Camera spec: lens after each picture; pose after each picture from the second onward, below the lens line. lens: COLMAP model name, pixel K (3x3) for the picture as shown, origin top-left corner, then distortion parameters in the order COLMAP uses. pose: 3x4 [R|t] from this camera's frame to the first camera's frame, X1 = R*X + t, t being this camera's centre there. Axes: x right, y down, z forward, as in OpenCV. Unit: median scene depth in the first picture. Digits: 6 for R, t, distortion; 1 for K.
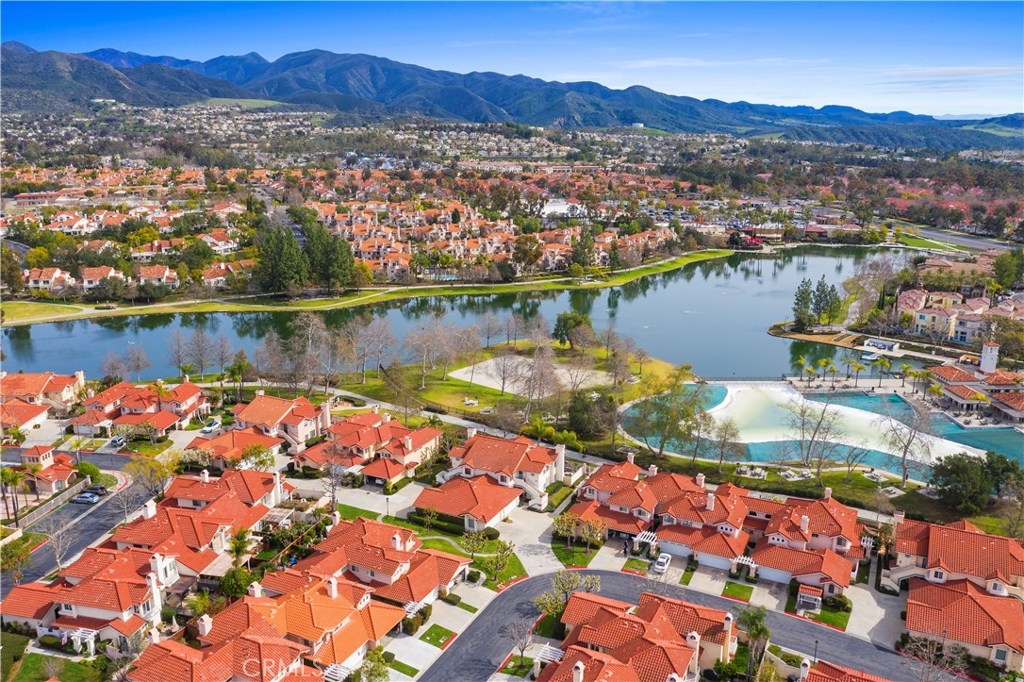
lens RADIAL K [[815.2, 0, 506.1], [0, 815.2, 339.4], [0, 0, 1]] dist [-0.034280, 0.003783]
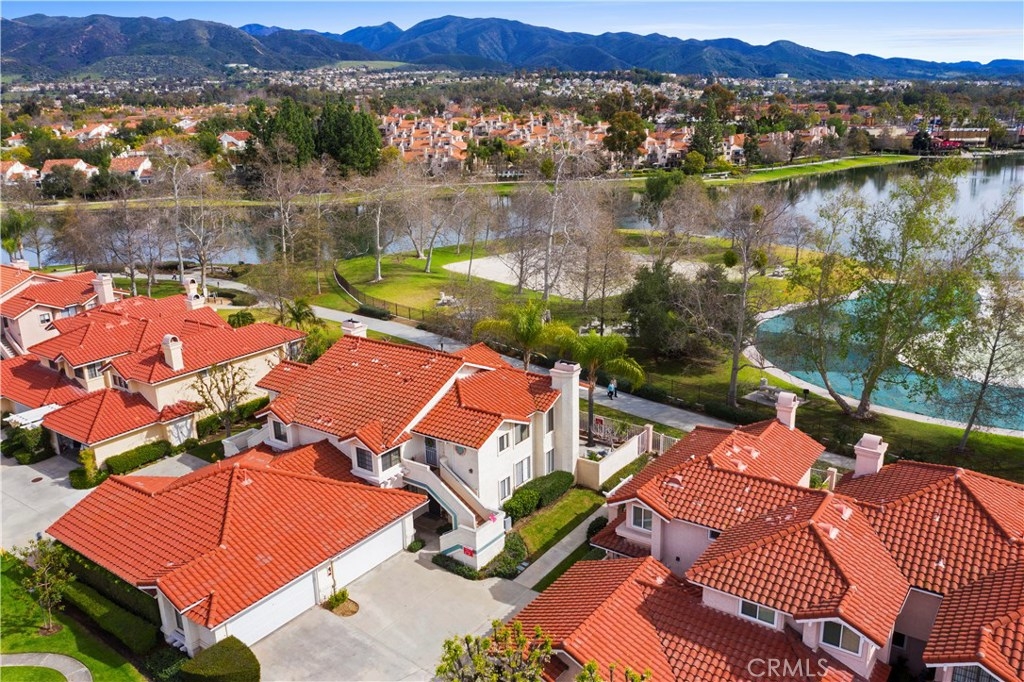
lens RADIAL K [[802.5, 0, 508.5], [0, 802.5, 339.6], [0, 0, 1]] dist [-0.025920, 0.000054]
pose [[0.987029, 0.021893, -0.159043, 0.034145], [-0.016319, 0.999209, 0.036269, 0.038775], [0.159711, -0.033203, 0.986605, 0.242078]]
